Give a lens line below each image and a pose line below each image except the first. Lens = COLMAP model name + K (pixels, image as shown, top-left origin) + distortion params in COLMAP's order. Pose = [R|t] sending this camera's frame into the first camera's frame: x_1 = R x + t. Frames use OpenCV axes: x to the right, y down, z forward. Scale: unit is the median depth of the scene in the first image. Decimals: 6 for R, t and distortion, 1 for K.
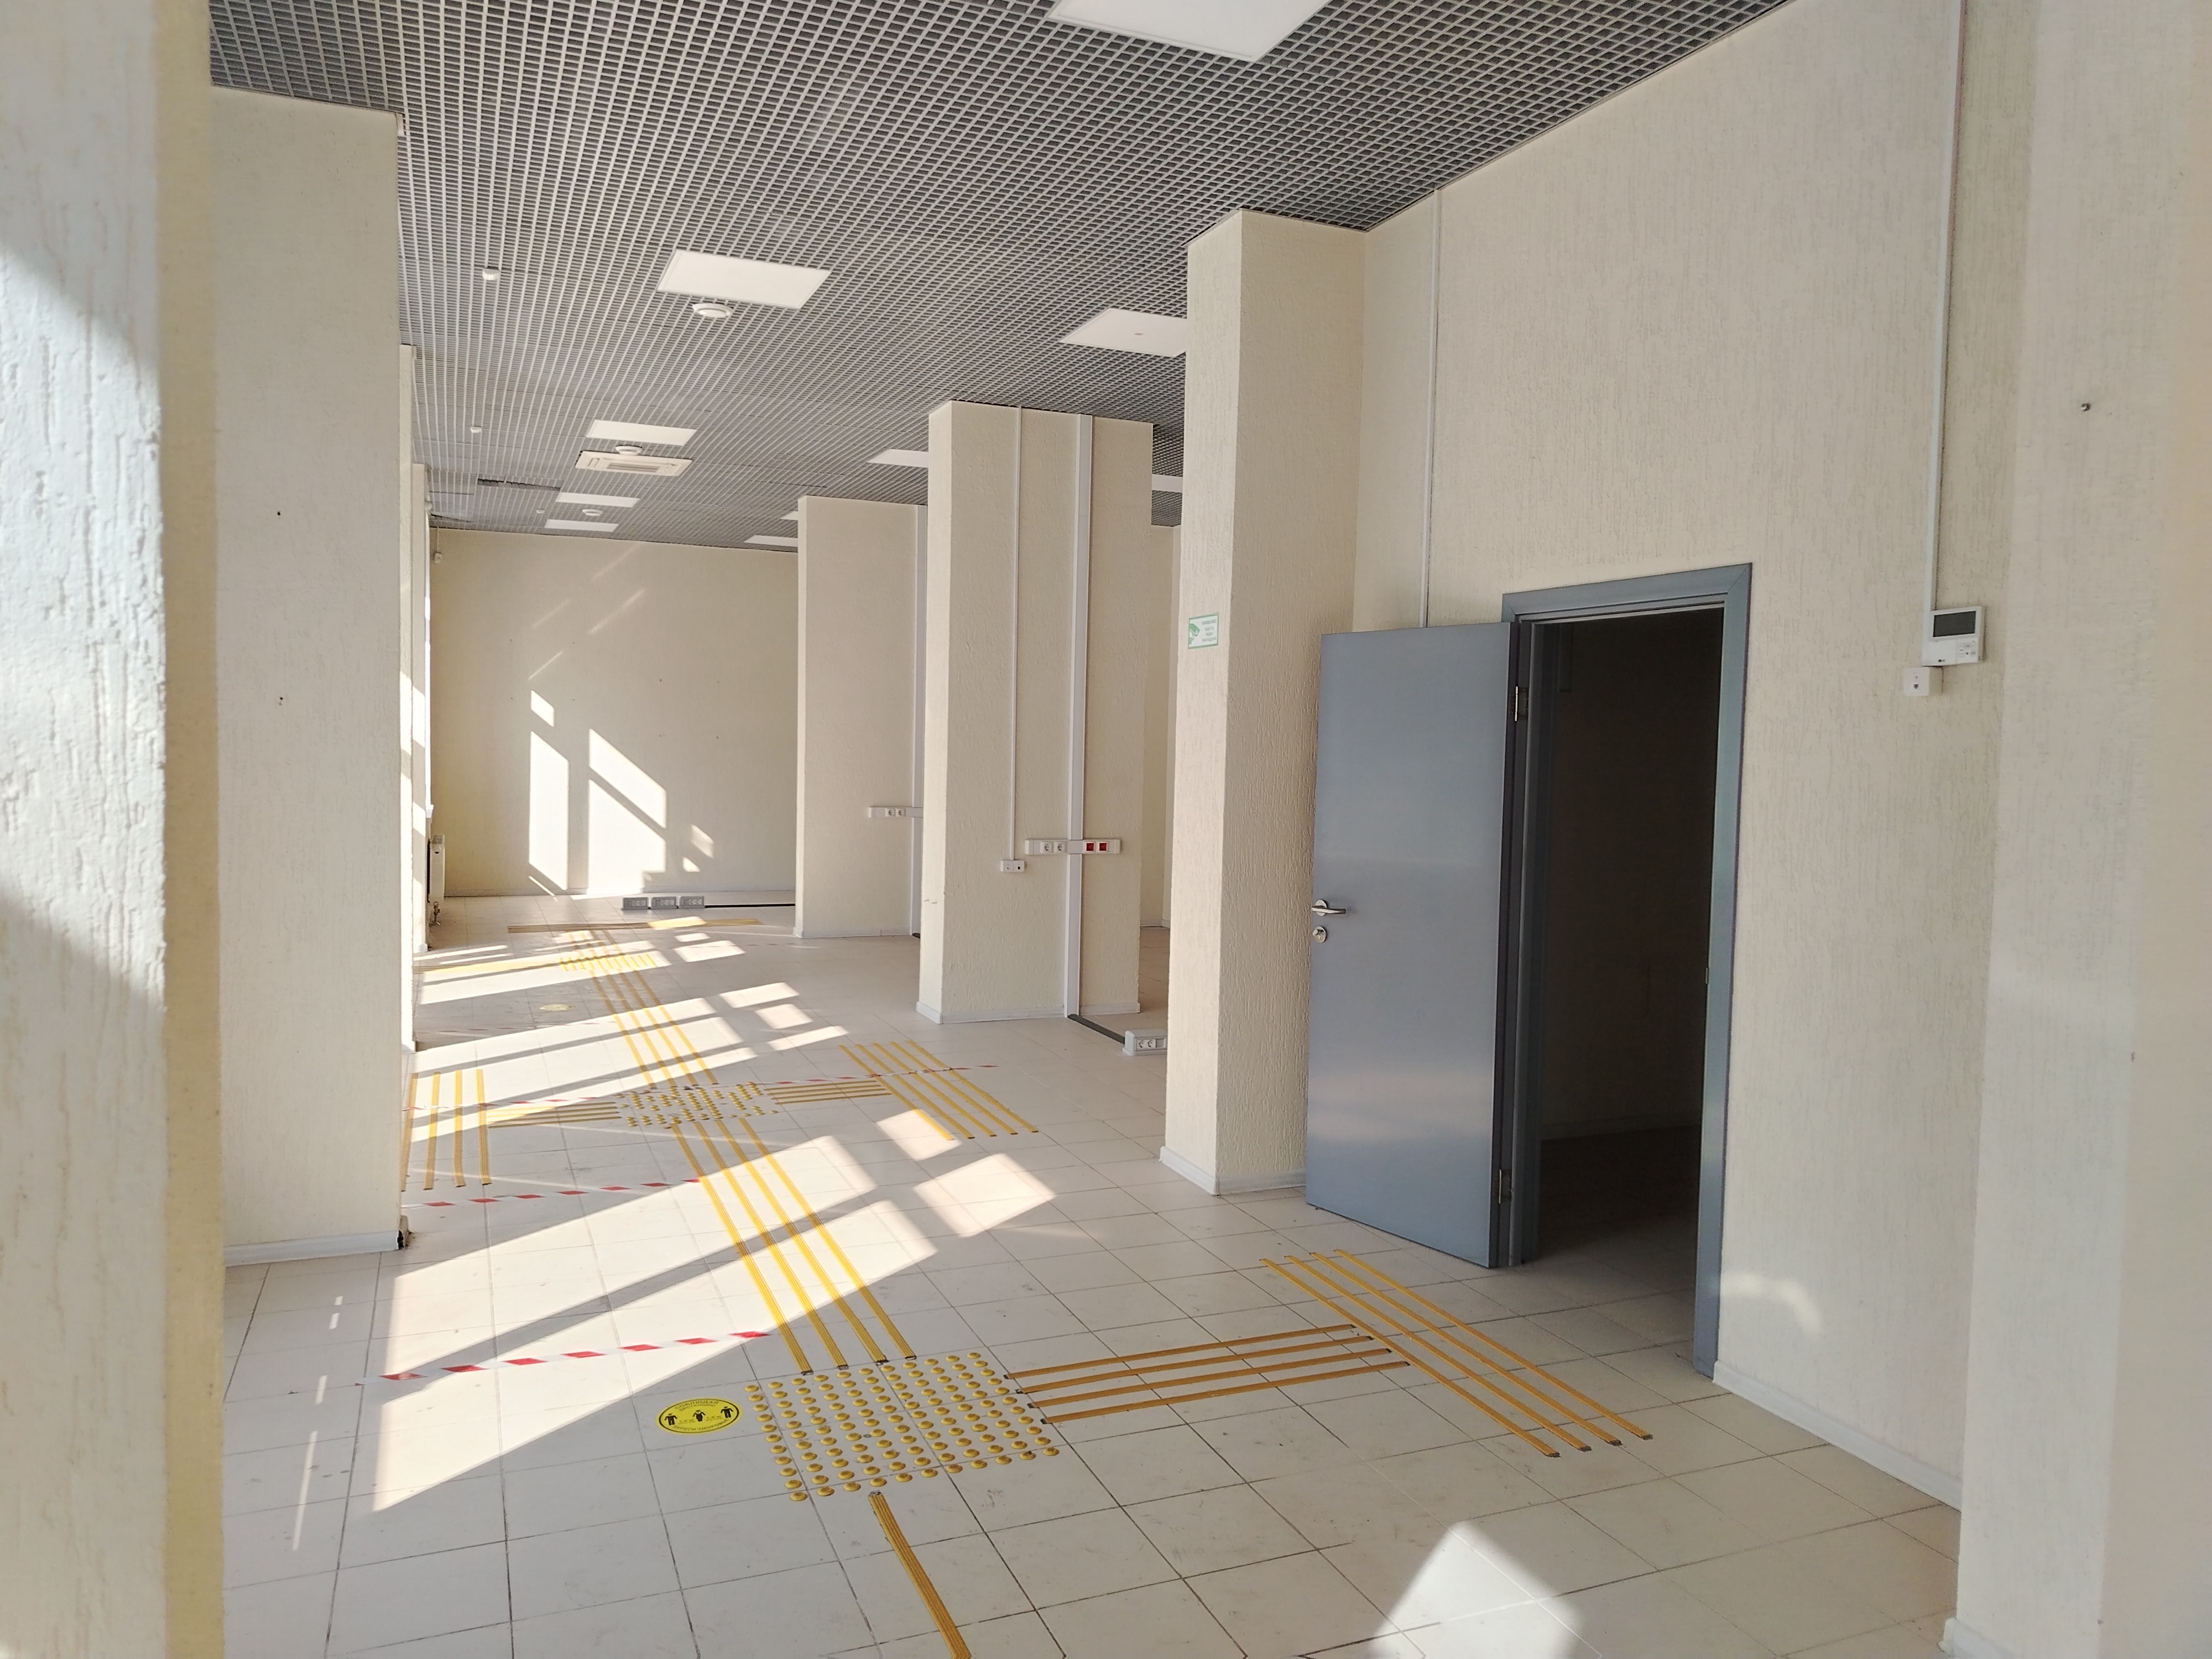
lens RADIAL K [[1559.9, 0, 1224.8], [0, 1559.9, 833.4], [0, 0, 1]] dist [0.034453, -0.023940]
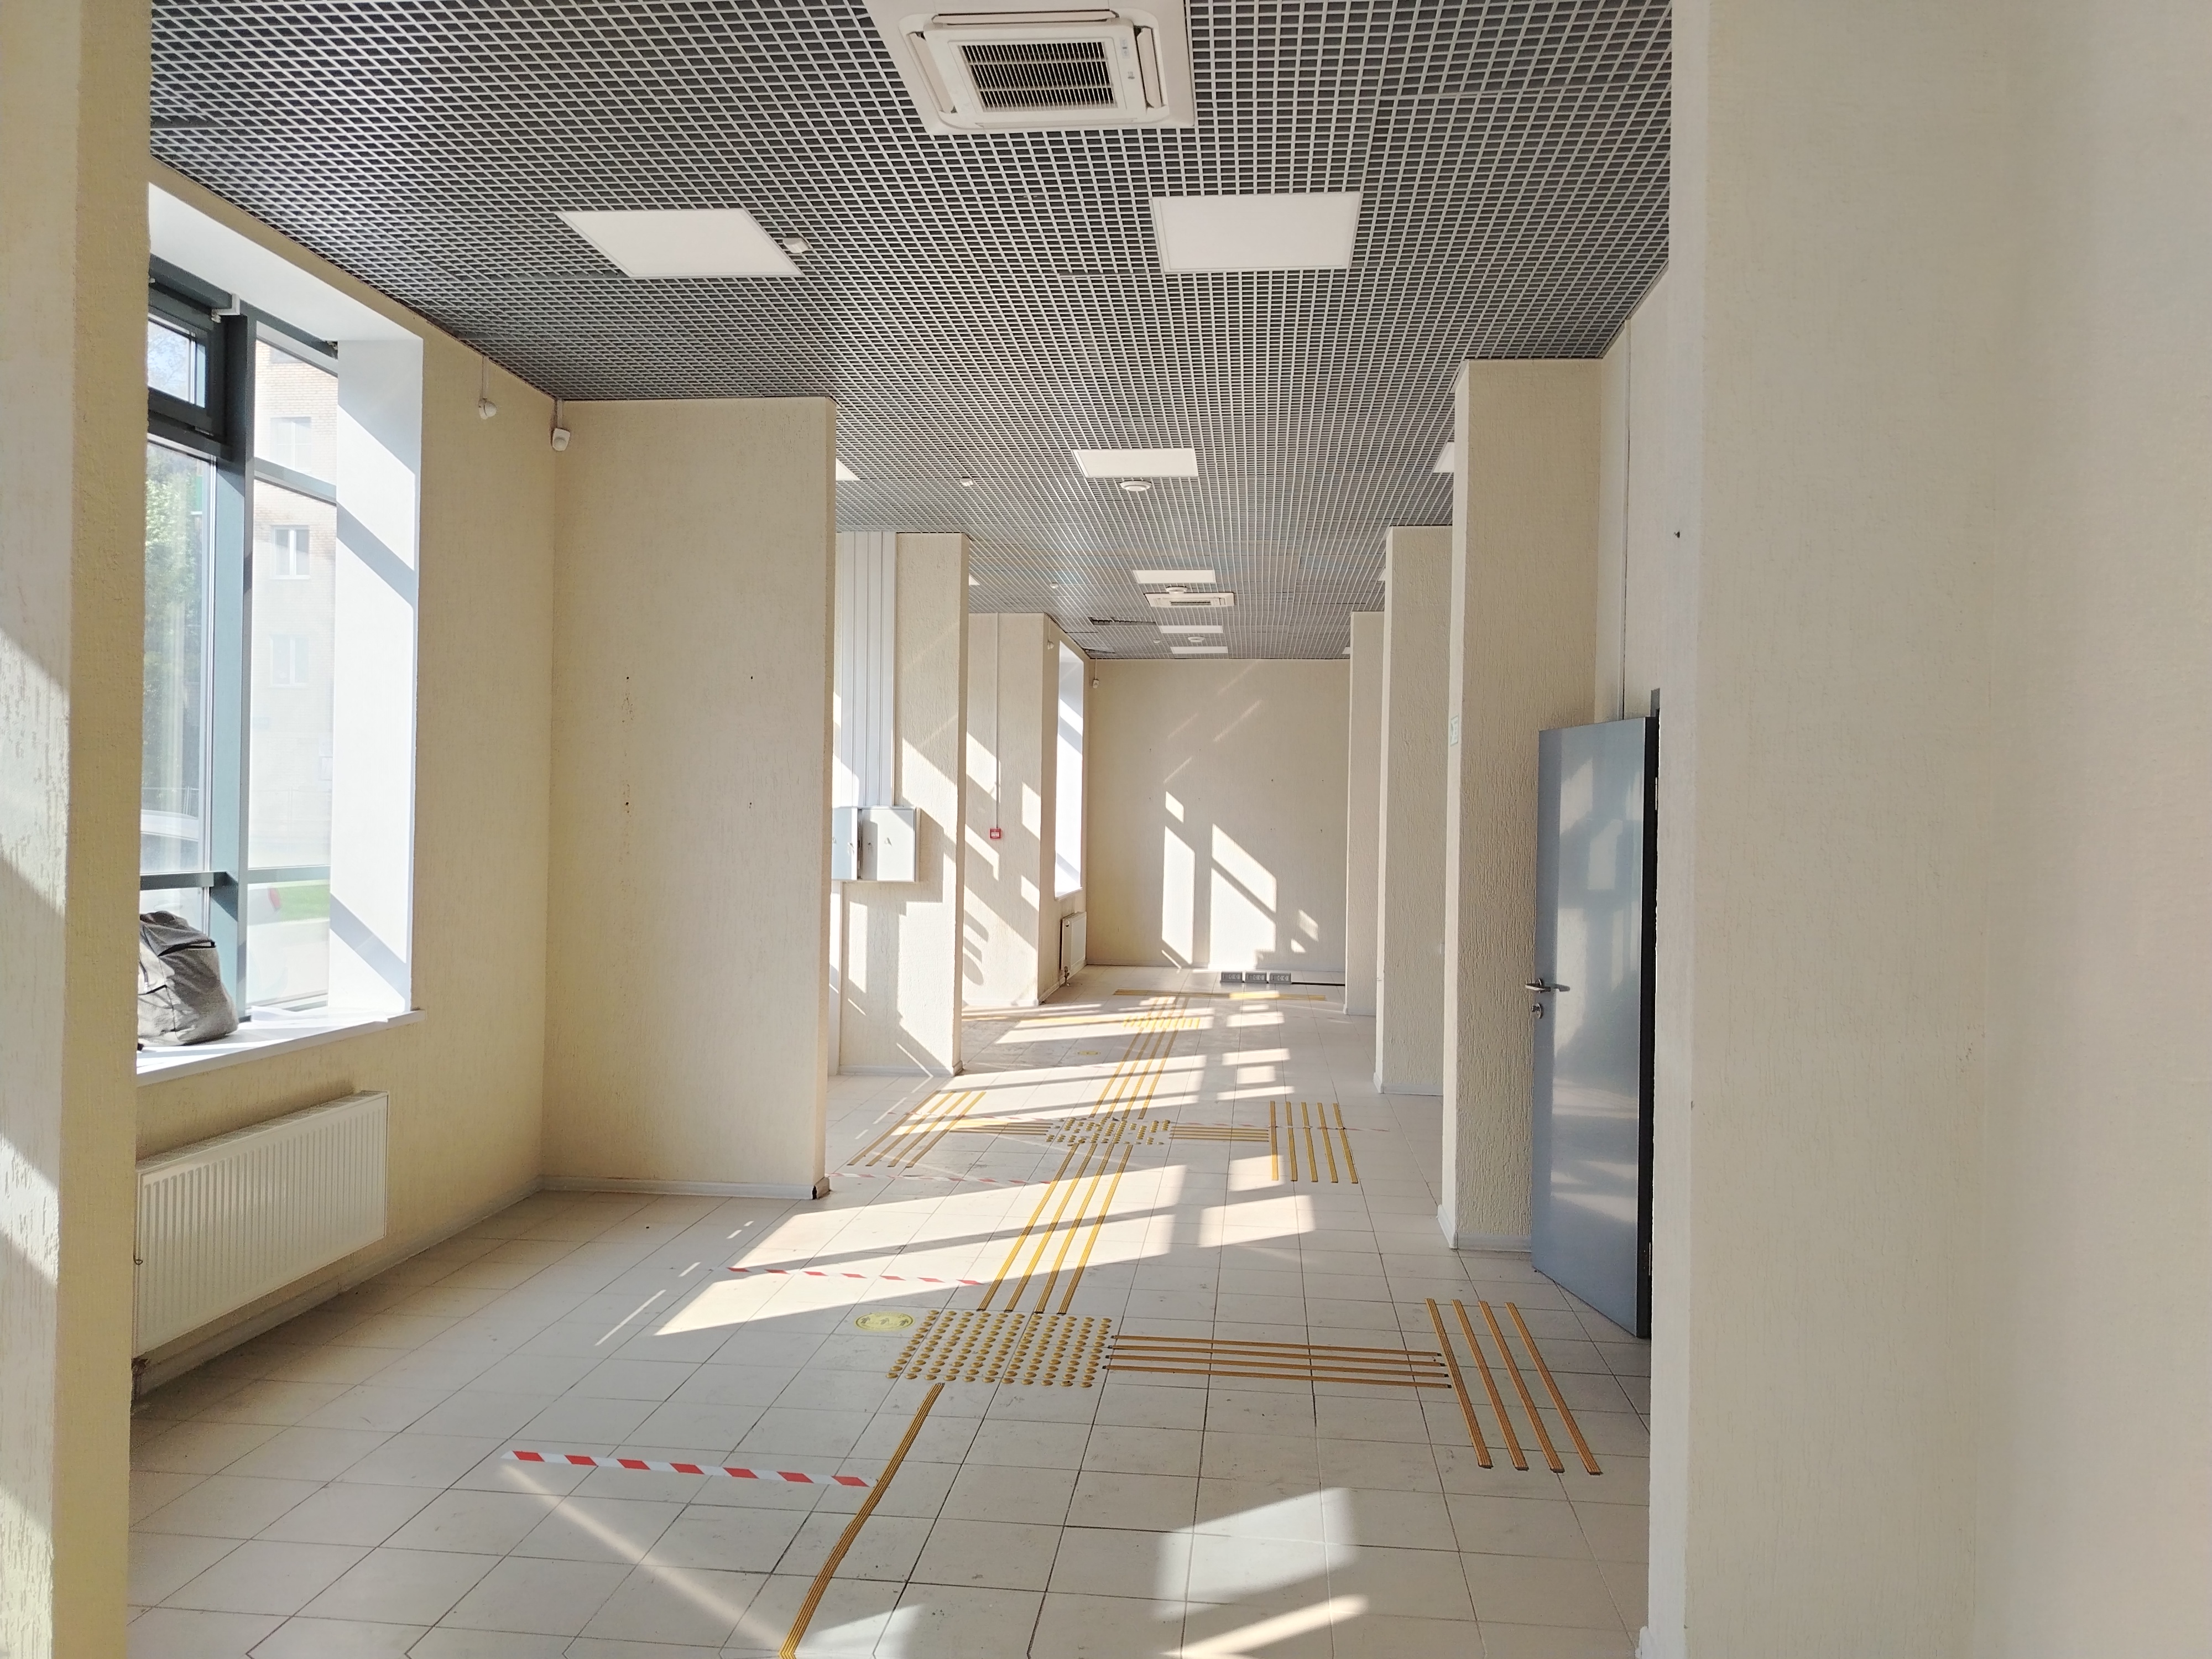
lens RADIAL K [[1559.9, 0, 1154.8], [0, 1559.9, 818.4], [0, 0, 1]] dist [0.034453, -0.023940]
pose [[0.880926, -0.007923, -0.473188, 0.428800], [-0.024928, 0.997695, -0.063114, 0.010439], [0.472597, 0.067395, 0.878698, -0.097815]]
